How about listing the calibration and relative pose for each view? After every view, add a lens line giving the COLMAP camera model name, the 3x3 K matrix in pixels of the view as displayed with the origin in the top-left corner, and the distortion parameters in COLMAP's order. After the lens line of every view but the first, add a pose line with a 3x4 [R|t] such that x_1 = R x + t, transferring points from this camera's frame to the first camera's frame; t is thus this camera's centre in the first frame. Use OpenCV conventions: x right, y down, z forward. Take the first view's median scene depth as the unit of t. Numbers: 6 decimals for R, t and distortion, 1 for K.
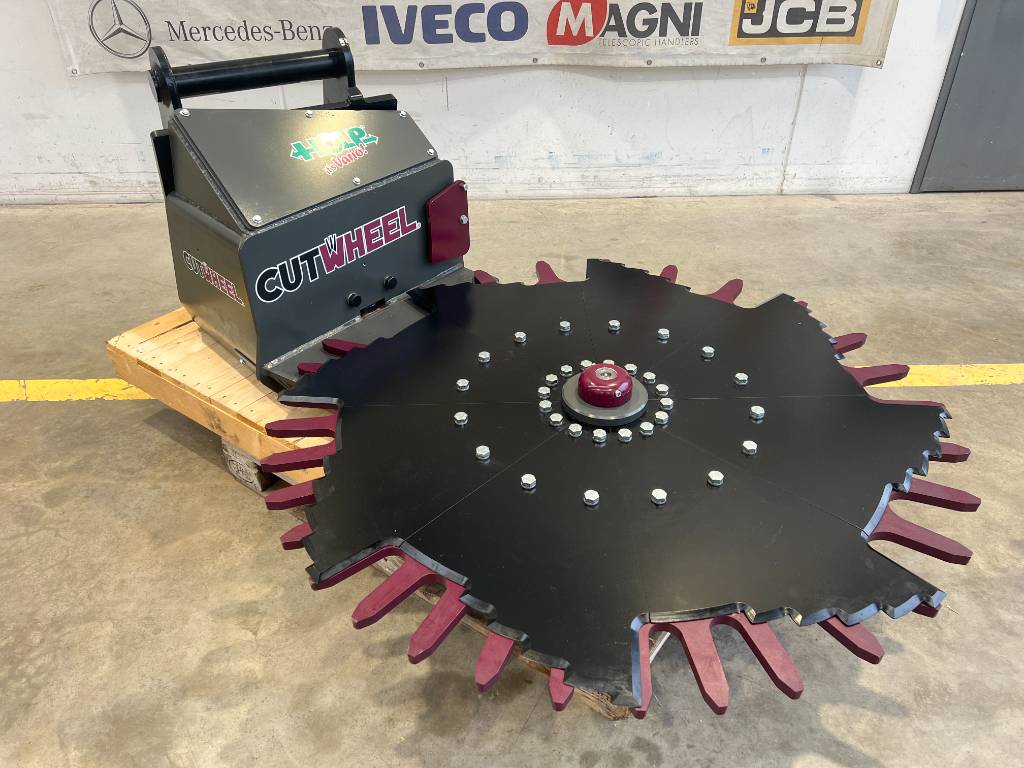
lens RADIAL K [[769.0, 0, 514.1], [0, 769.0, 387.5], [0, 0, 1]] dist [0.059008, -0.067199]
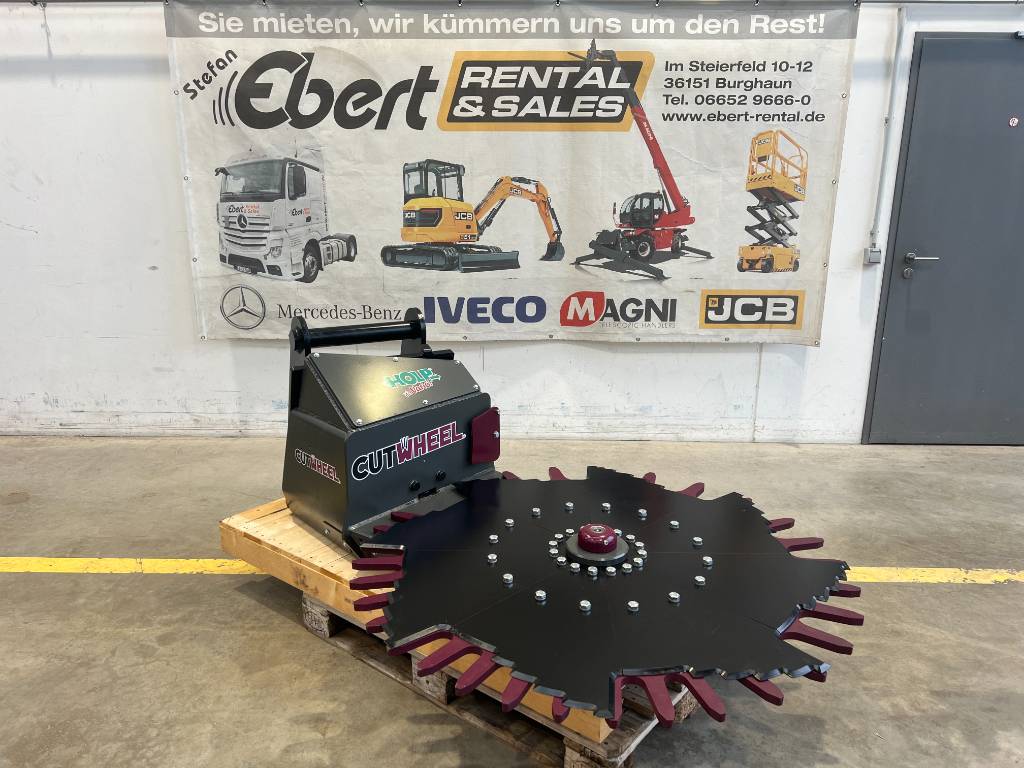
lens RADIAL K [[763.3, 0, 511.9], [0, 763.3, 389.1], [0, 0, 1]] dist [0.101301, -0.134486]
pose [[0.999388, 0.020515, -0.028343, -0.000861], [-0.028912, 0.940424, -0.338772, 0.130068], [0.019704, 0.339384, 0.940441, -0.238632]]
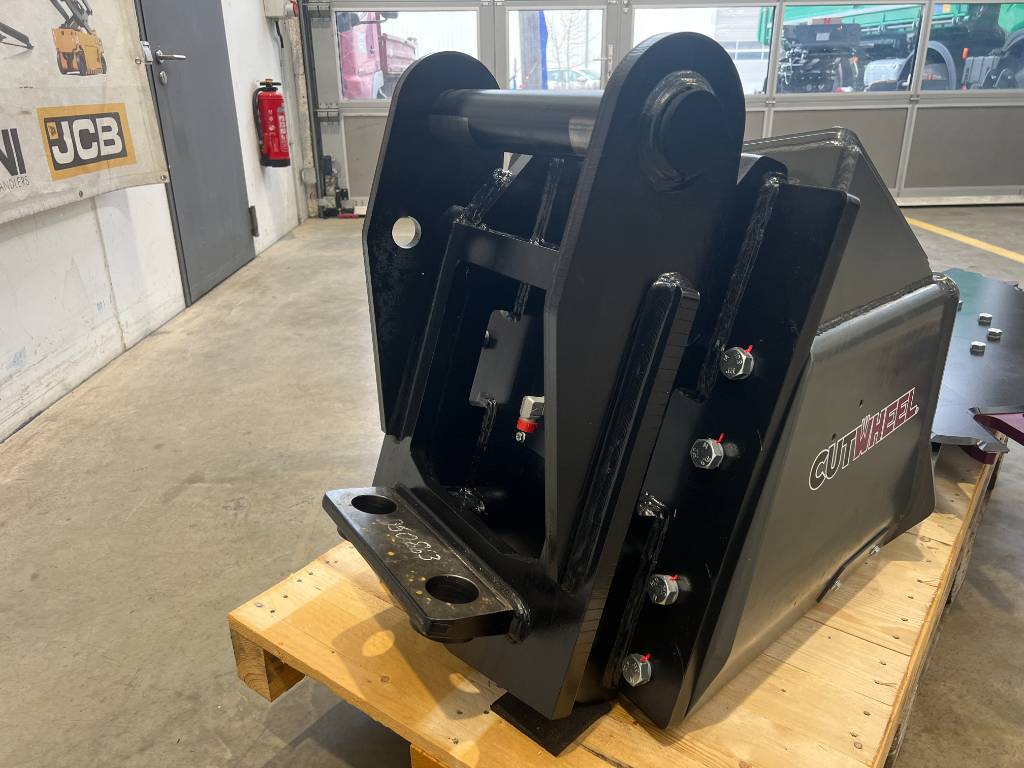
lens RADIAL K [[770.6, 0, 508.1], [0, 770.6, 383.0], [0, 0, 1]] dist [0.044202, -0.055375]
pose [[0.006287, -0.359608, 0.933082, -0.593566], [0.584002, 0.758759, 0.288489, -0.315570], [-0.811728, 0.543108, 0.214782, 0.734820]]
